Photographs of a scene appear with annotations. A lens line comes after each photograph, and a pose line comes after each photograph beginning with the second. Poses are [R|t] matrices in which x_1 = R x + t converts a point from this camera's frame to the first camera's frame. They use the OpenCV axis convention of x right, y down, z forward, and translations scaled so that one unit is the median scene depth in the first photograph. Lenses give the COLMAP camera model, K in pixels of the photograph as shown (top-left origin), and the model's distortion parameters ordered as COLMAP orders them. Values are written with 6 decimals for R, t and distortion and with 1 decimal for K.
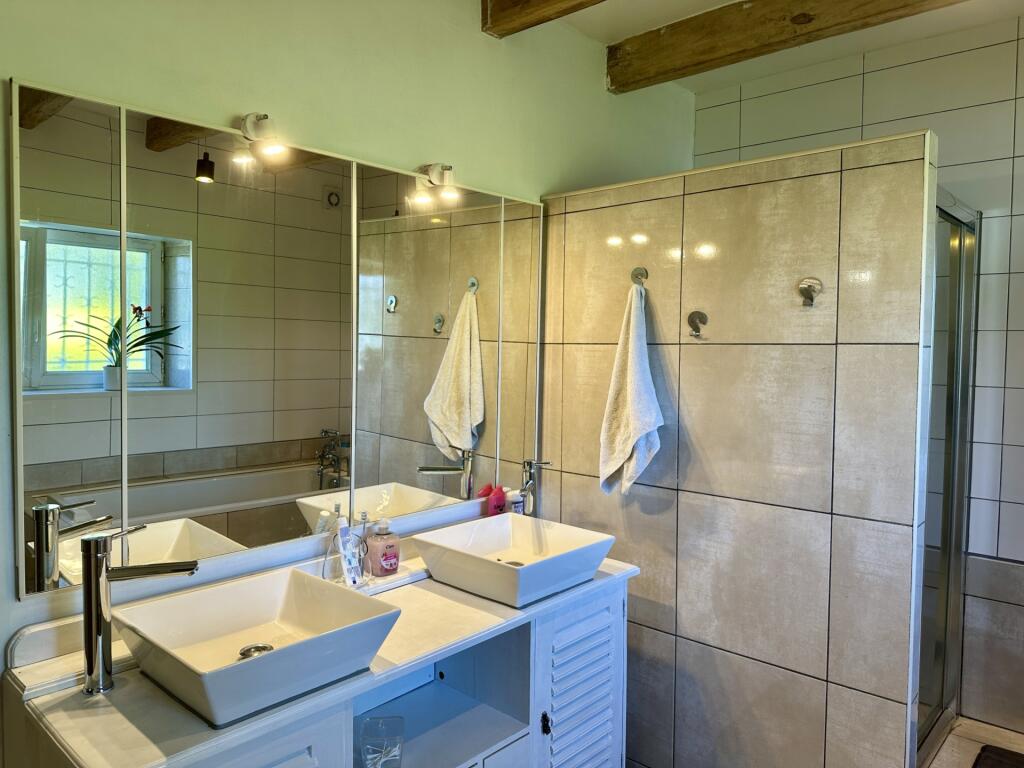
lens RADIAL K [[715.1, 0, 508.5], [0, 715.1, 376.2], [0, 0, 1]] dist [0.059224, -0.056575]
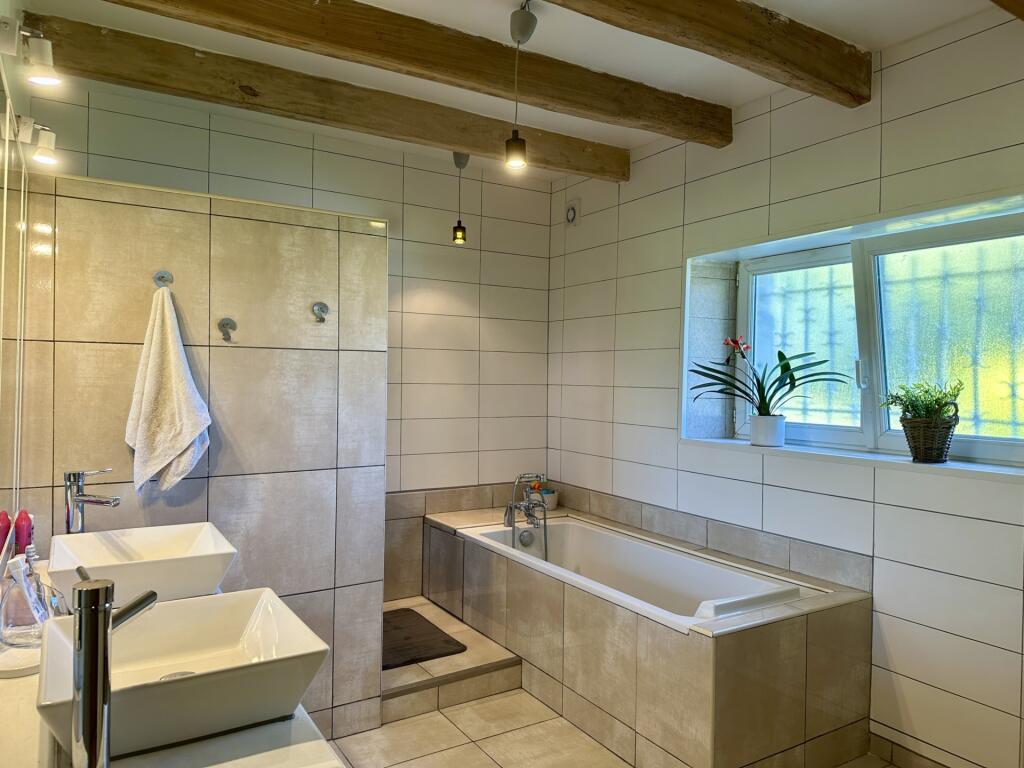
lens RADIAL K [[715.1, 0, 513.5], [0, 715.1, 387.8], [0, 0, 1]] dist [0.059224, -0.056575]
pose [[0.267890, -0.022518, 0.963186, -0.761178], [0.027664, 0.999494, 0.015673, 0.016386], [-0.963052, 0.022447, 0.268377, 0.255115]]
